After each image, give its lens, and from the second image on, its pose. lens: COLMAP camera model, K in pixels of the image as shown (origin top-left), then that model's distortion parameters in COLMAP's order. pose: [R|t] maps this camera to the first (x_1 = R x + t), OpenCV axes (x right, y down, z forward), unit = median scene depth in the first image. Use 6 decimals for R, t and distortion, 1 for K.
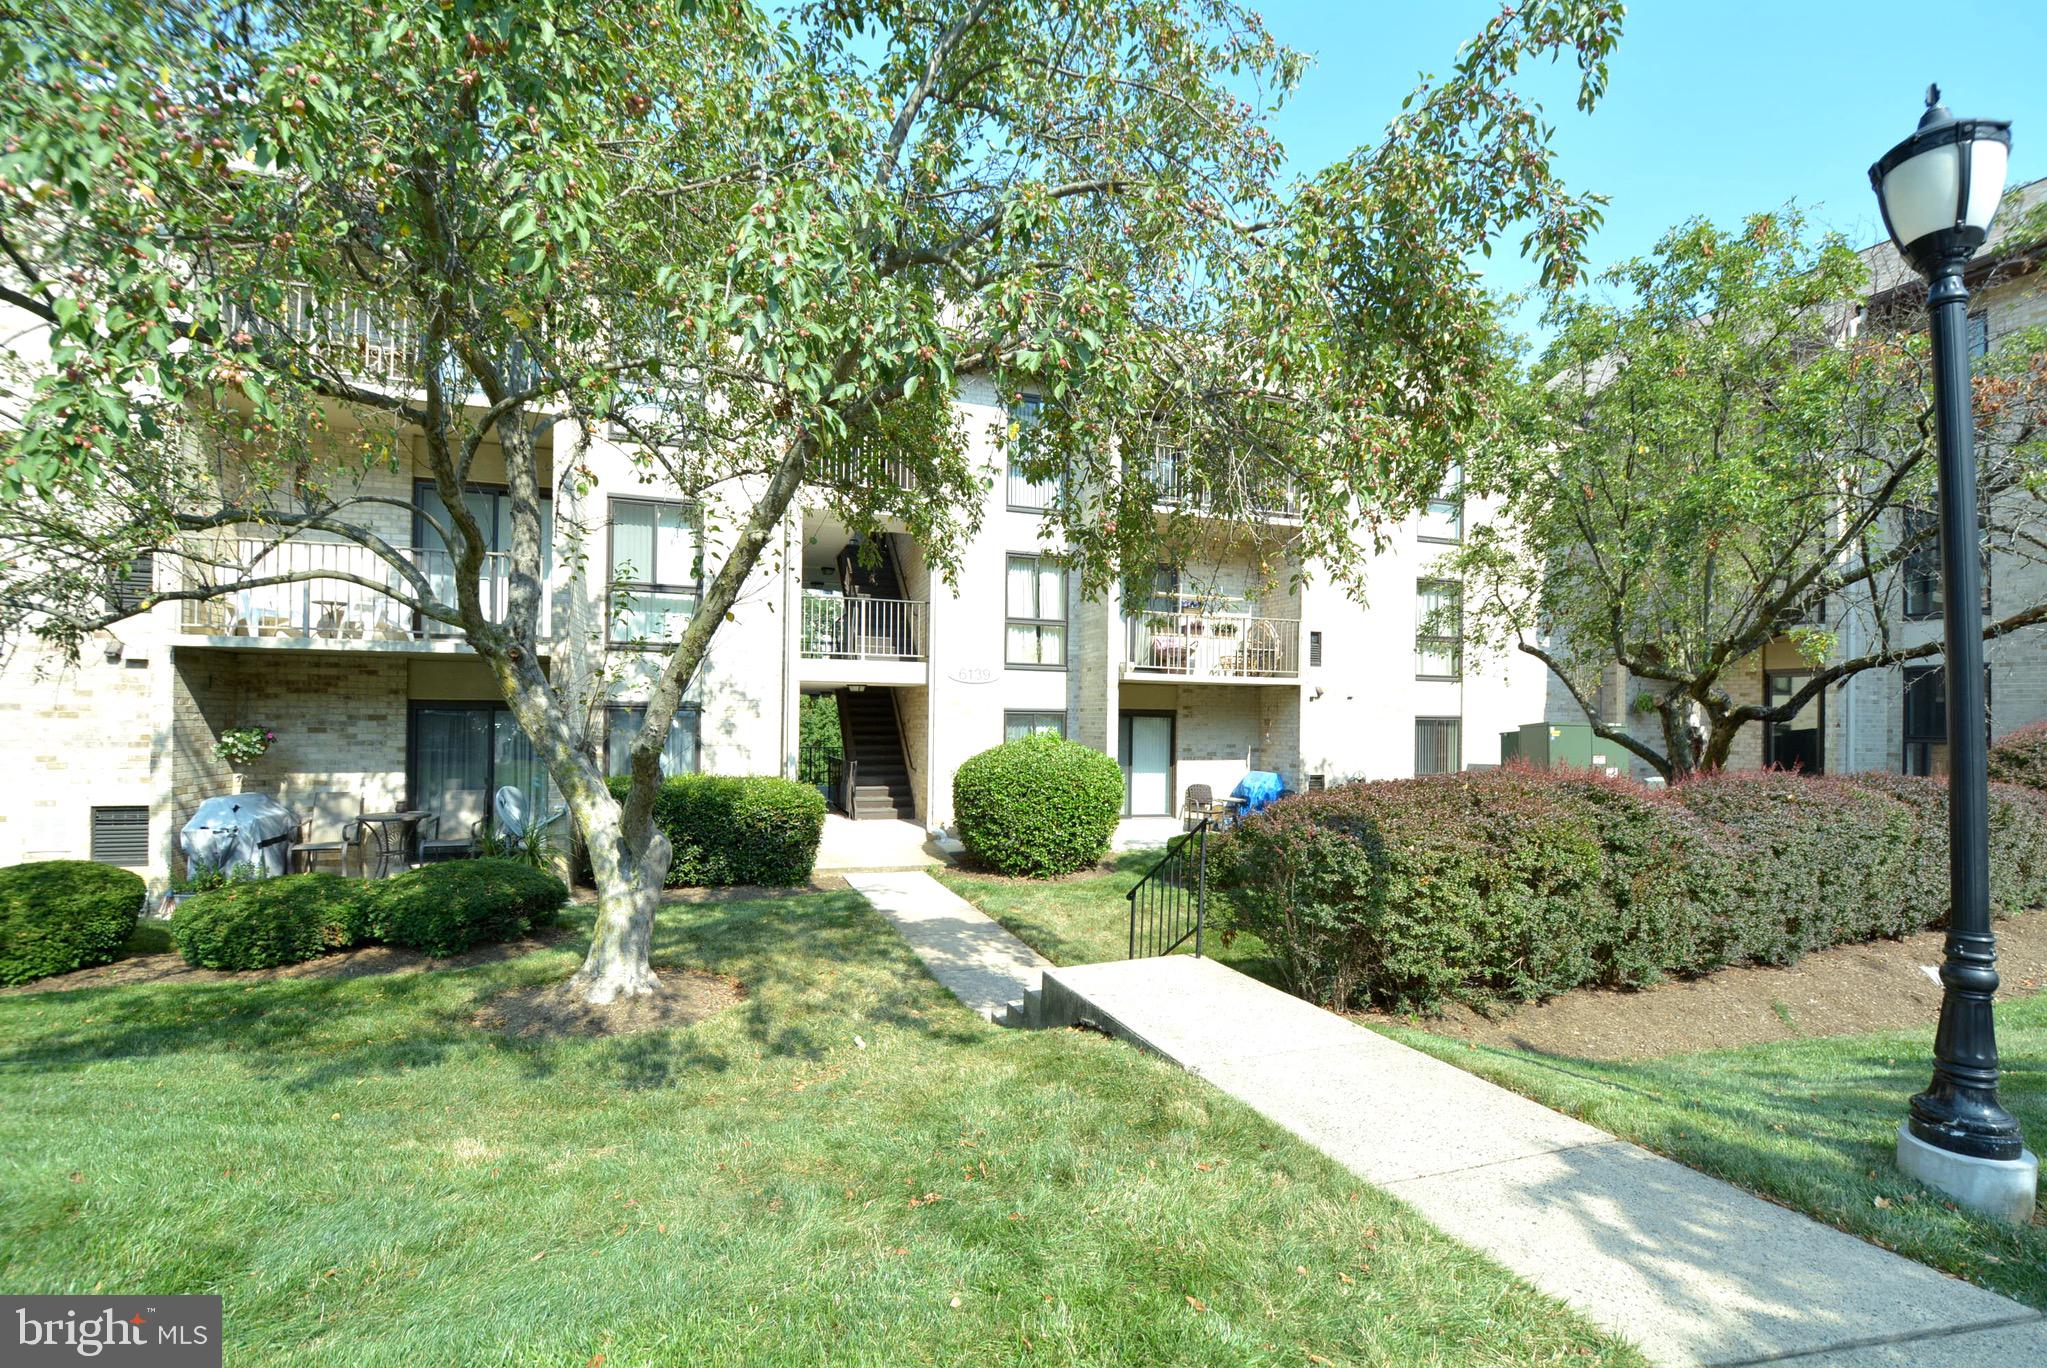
lens RADIAL K [[901.9, 0, 1026.5], [0, 901.9, 689.0], [0, 0, 1]] dist [0.000172, -0.011560]
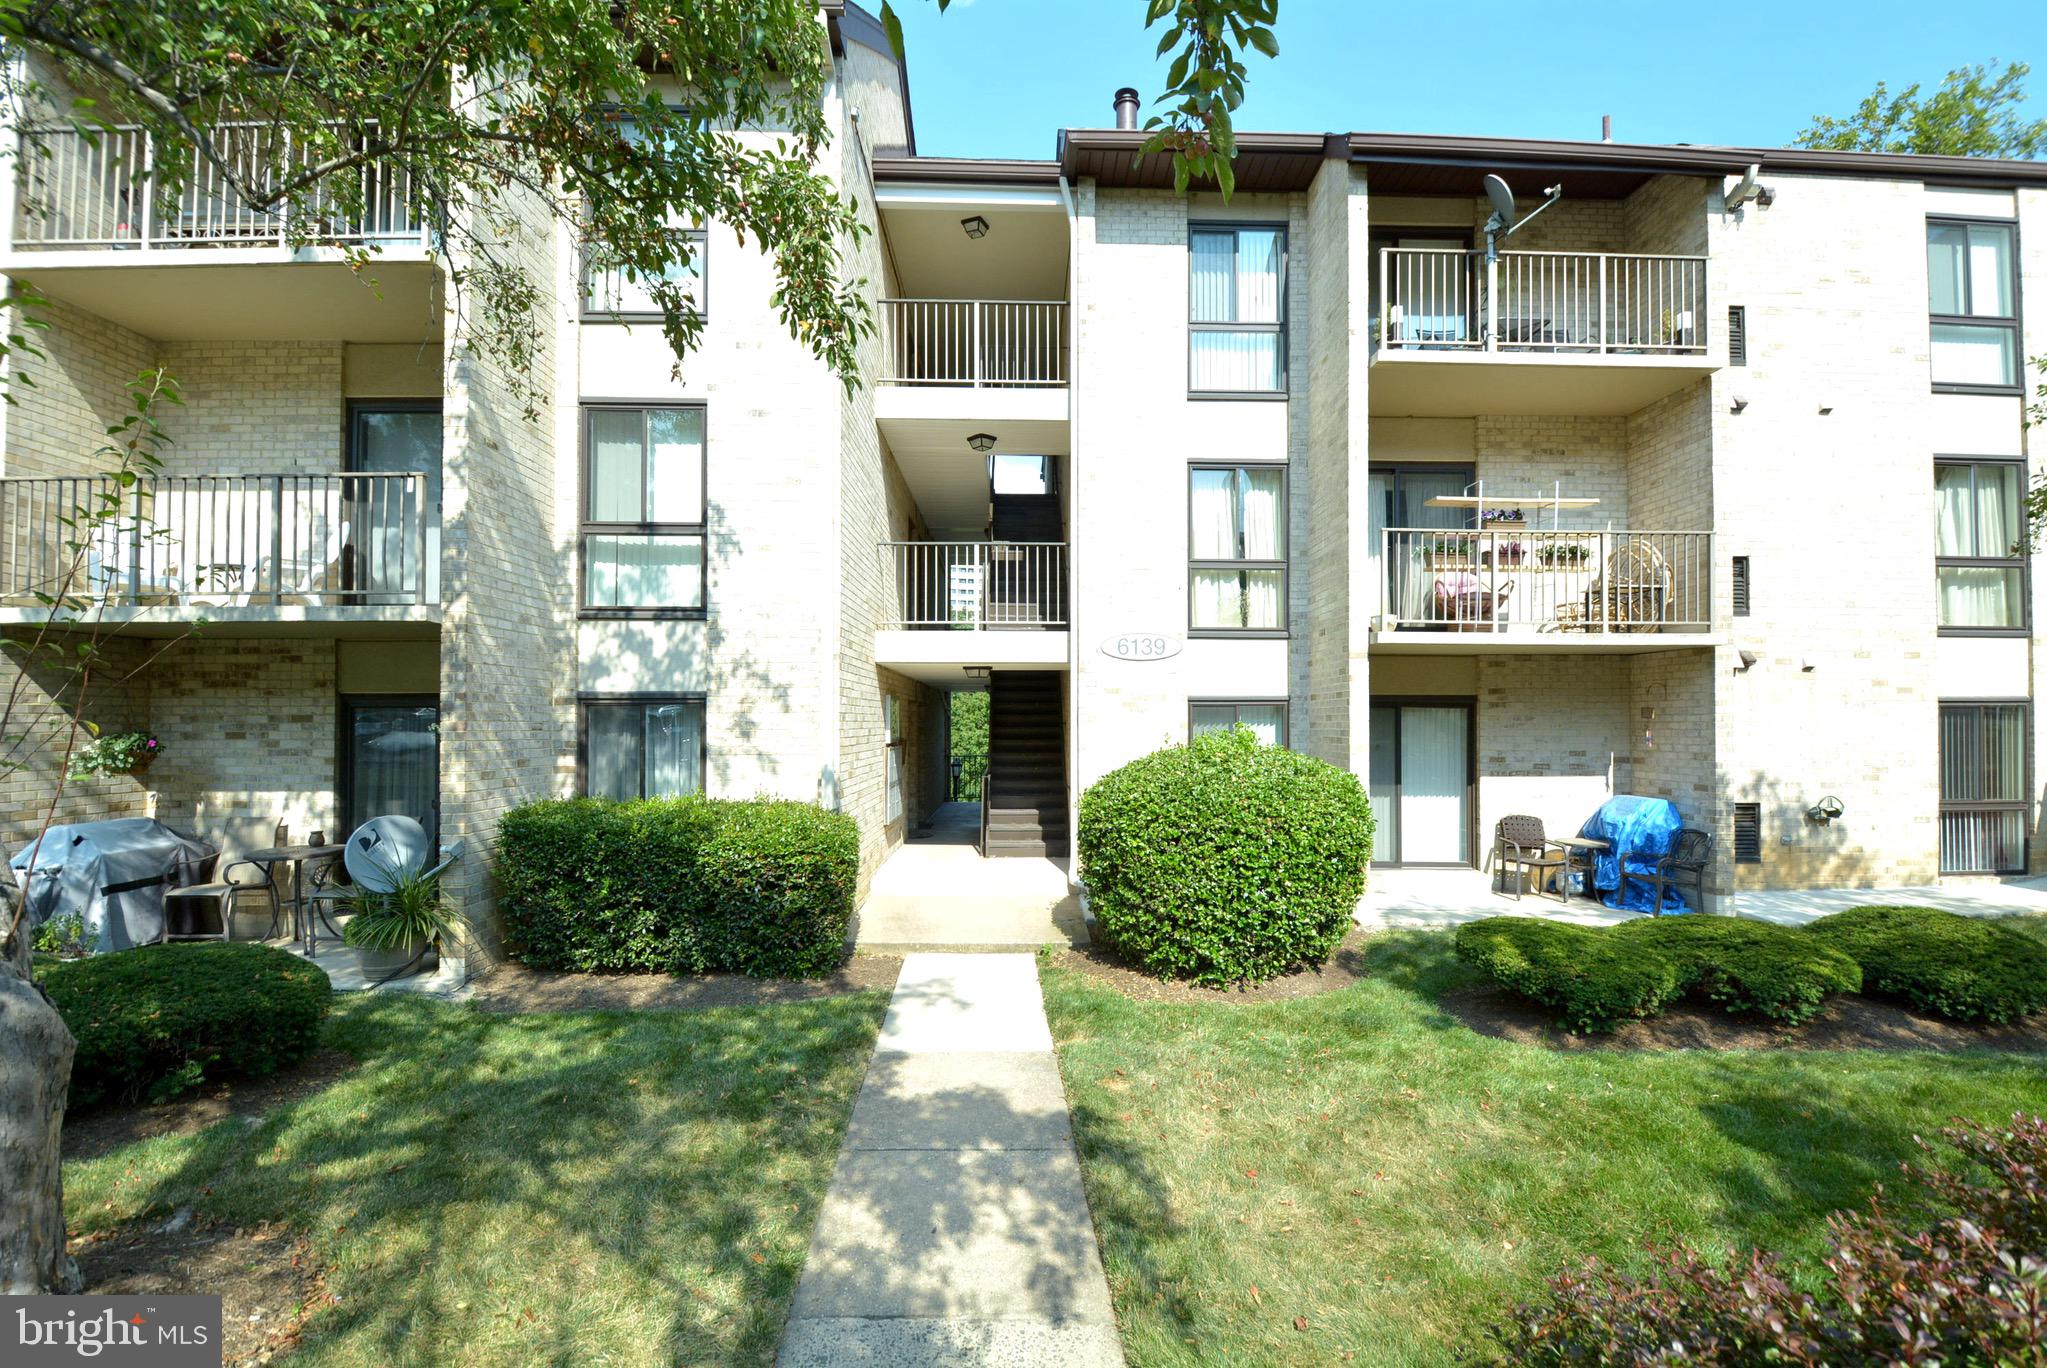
lens RADIAL K [[901.9, 0, 1027.1], [0, 901.9, 703.2], [0, 0, 1]] dist [0.000172, -0.011560]
pose [[0.953261, -0.017774, -0.301623, 0.064915], [0.020608, 0.999768, 0.006216, 0.020707], [0.301443, -0.012141, 0.953407, 0.352570]]
